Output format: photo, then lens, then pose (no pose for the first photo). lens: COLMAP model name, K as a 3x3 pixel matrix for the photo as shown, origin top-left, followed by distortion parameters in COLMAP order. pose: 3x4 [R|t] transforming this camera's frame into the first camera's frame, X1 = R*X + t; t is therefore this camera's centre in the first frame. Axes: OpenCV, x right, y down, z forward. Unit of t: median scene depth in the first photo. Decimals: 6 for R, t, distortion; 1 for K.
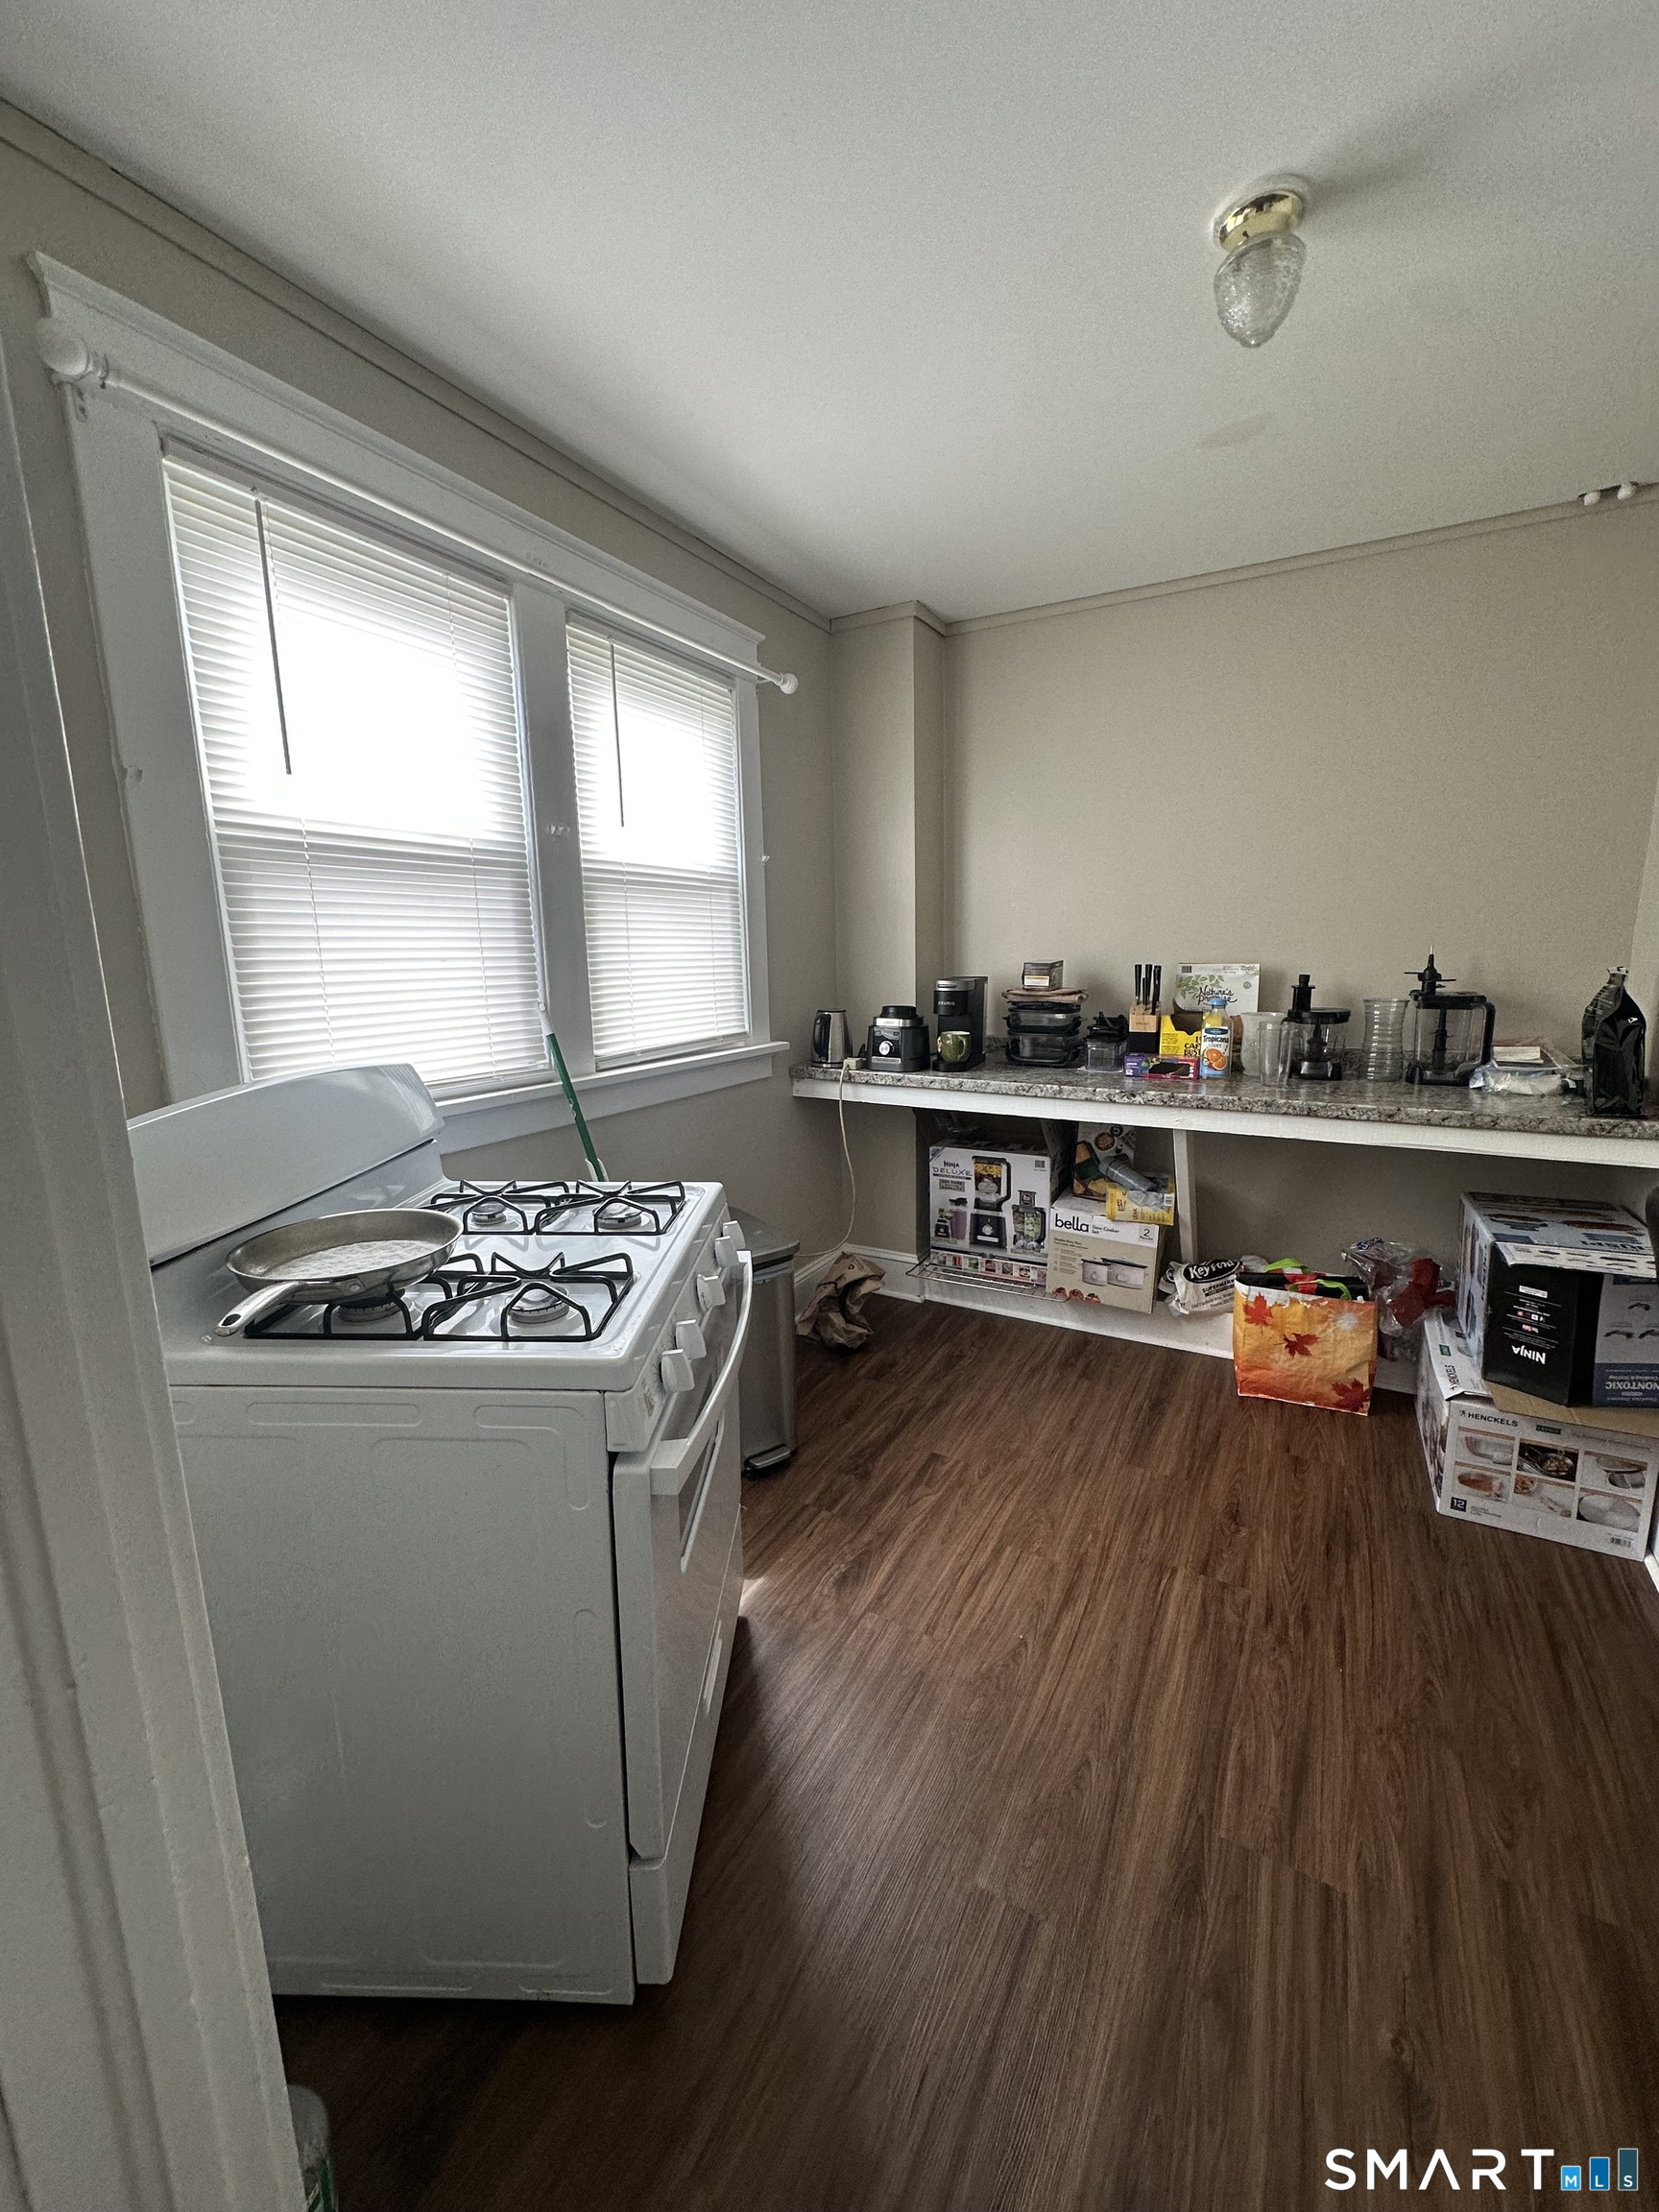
lens RADIAL K [[889.3, 0, 828.3], [0, 889.3, 1101.2], [0, 0, 1]] dist [0.001370, 0.000705]
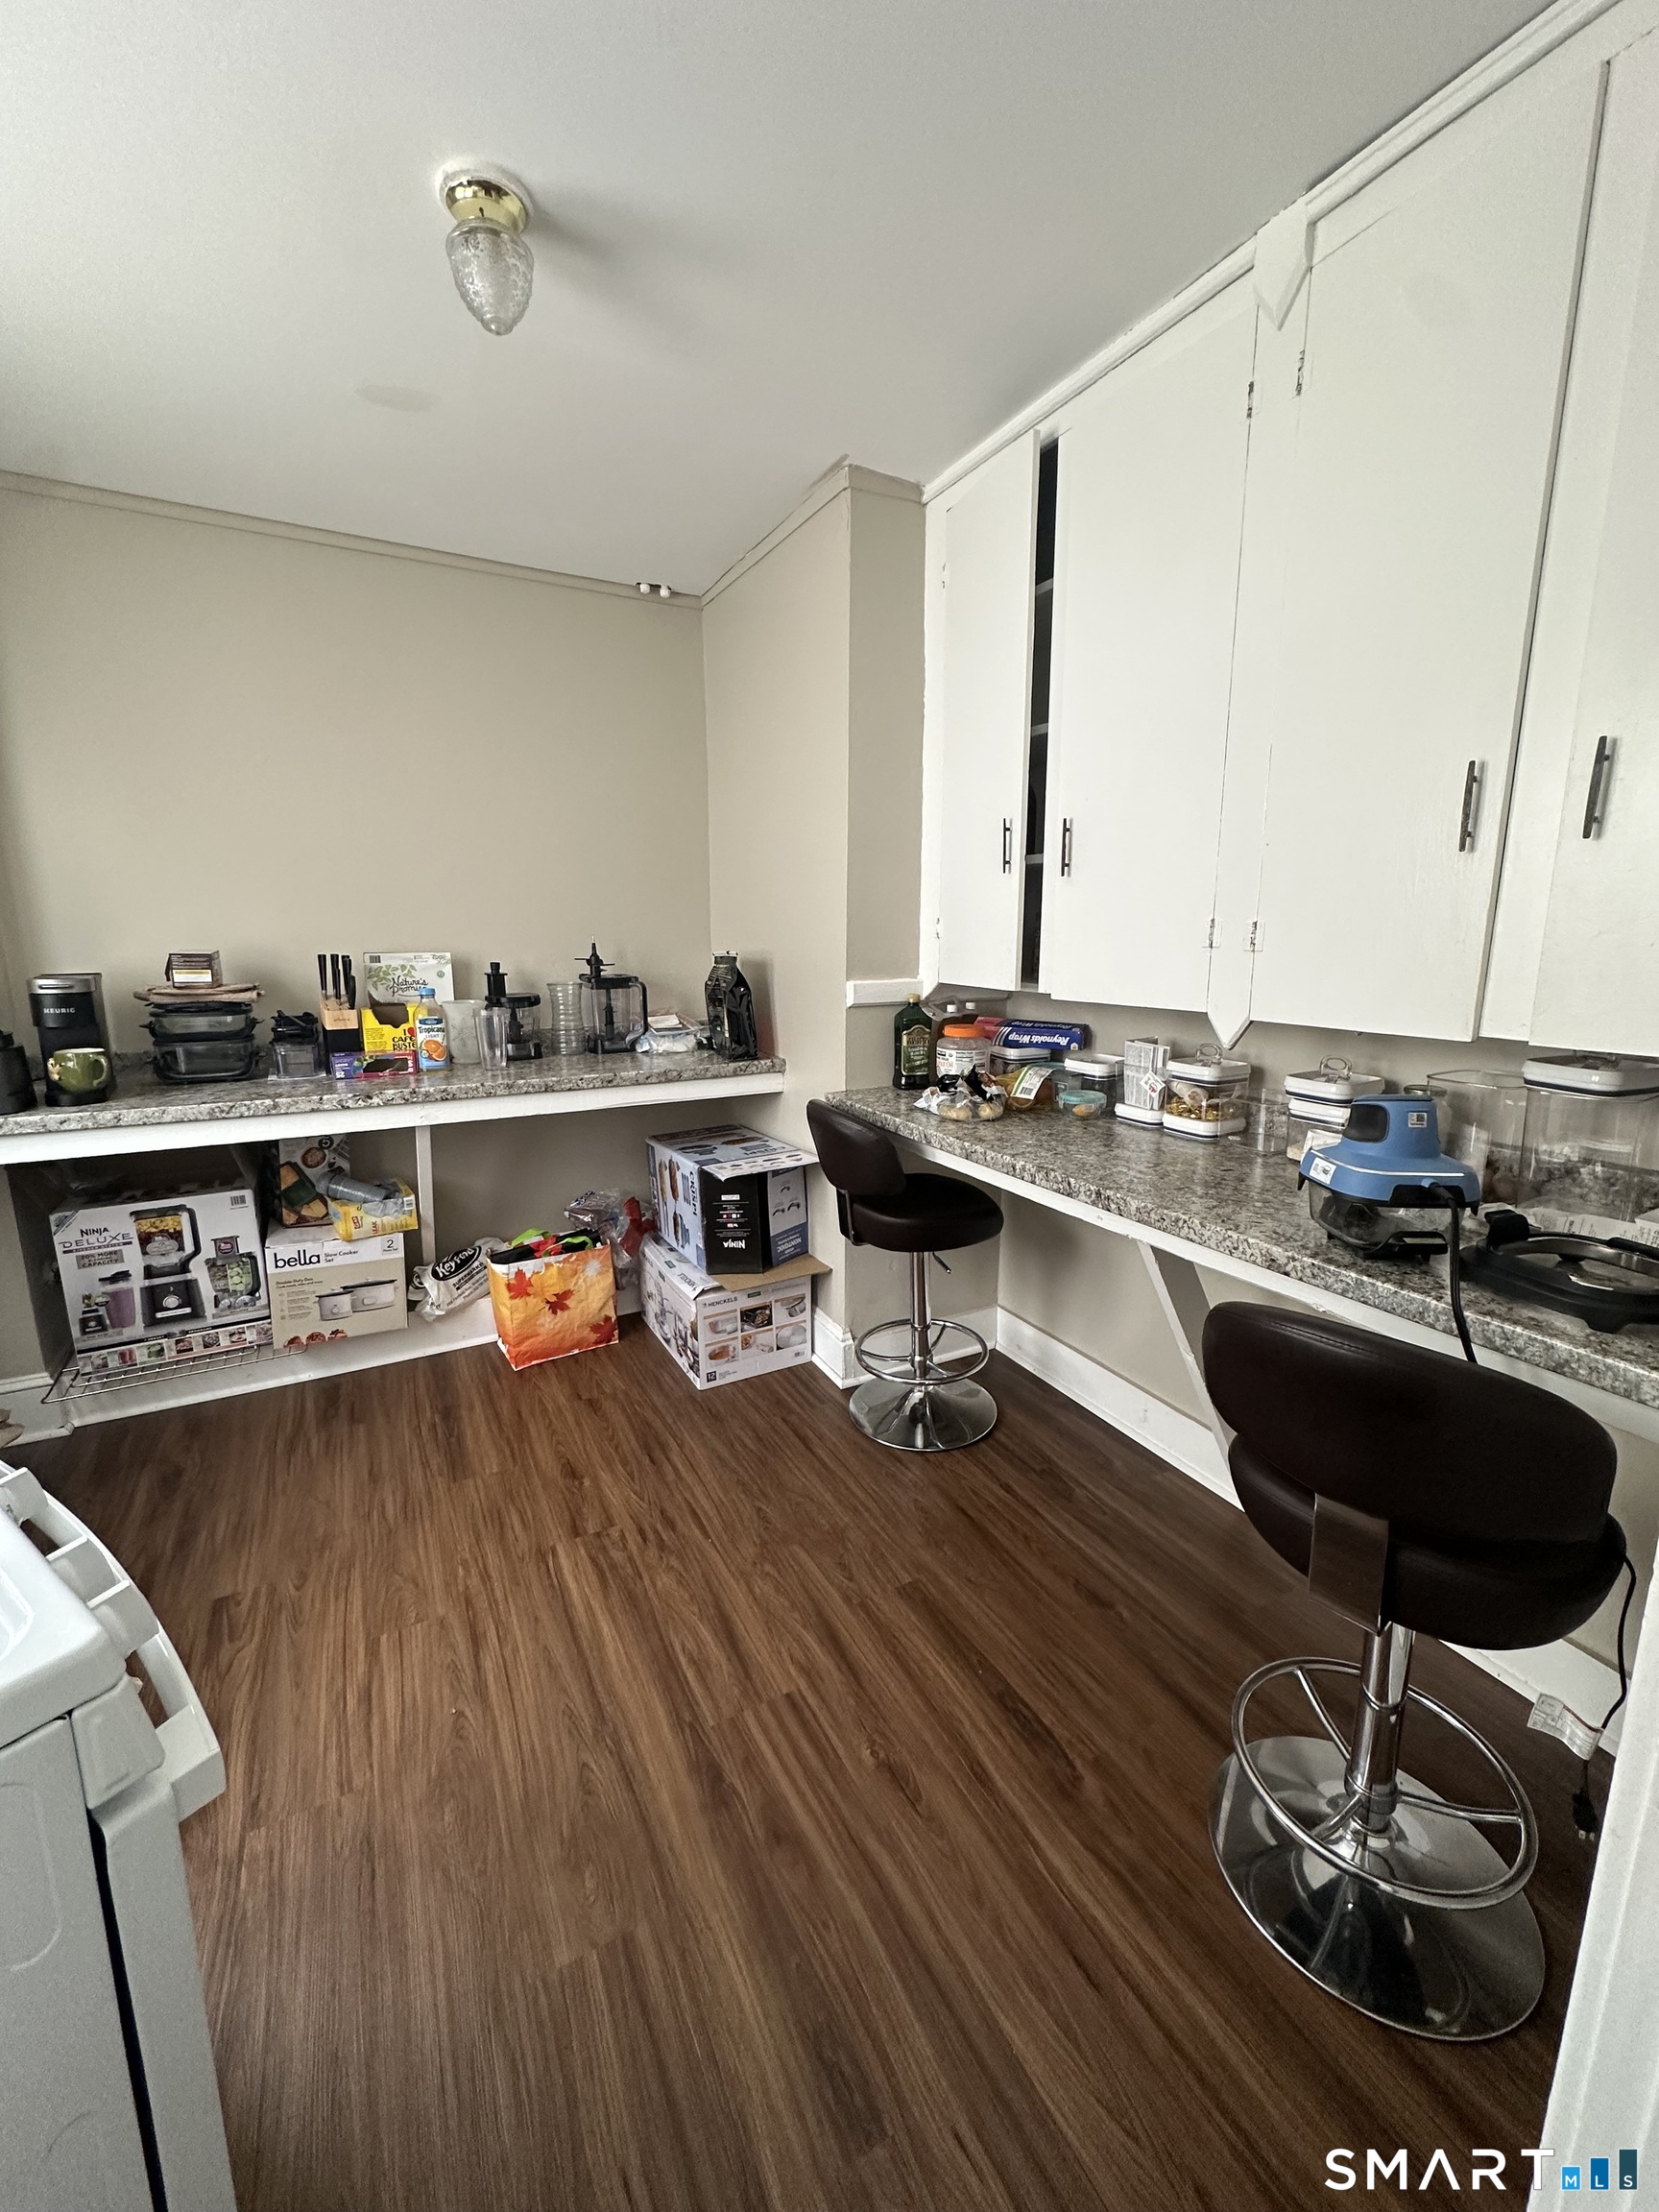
lens RADIAL K [[889.3, 0, 830.9], [0, 889.3, 1101.9], [0, 0, 1]] dist [0.001370, 0.000705]
pose [[0.538082, -0.146579, 0.830050, -0.157258], [0.141383, 0.986507, 0.082556, -0.010639], [-0.830951, 0.072933, 0.551545, 0.107653]]
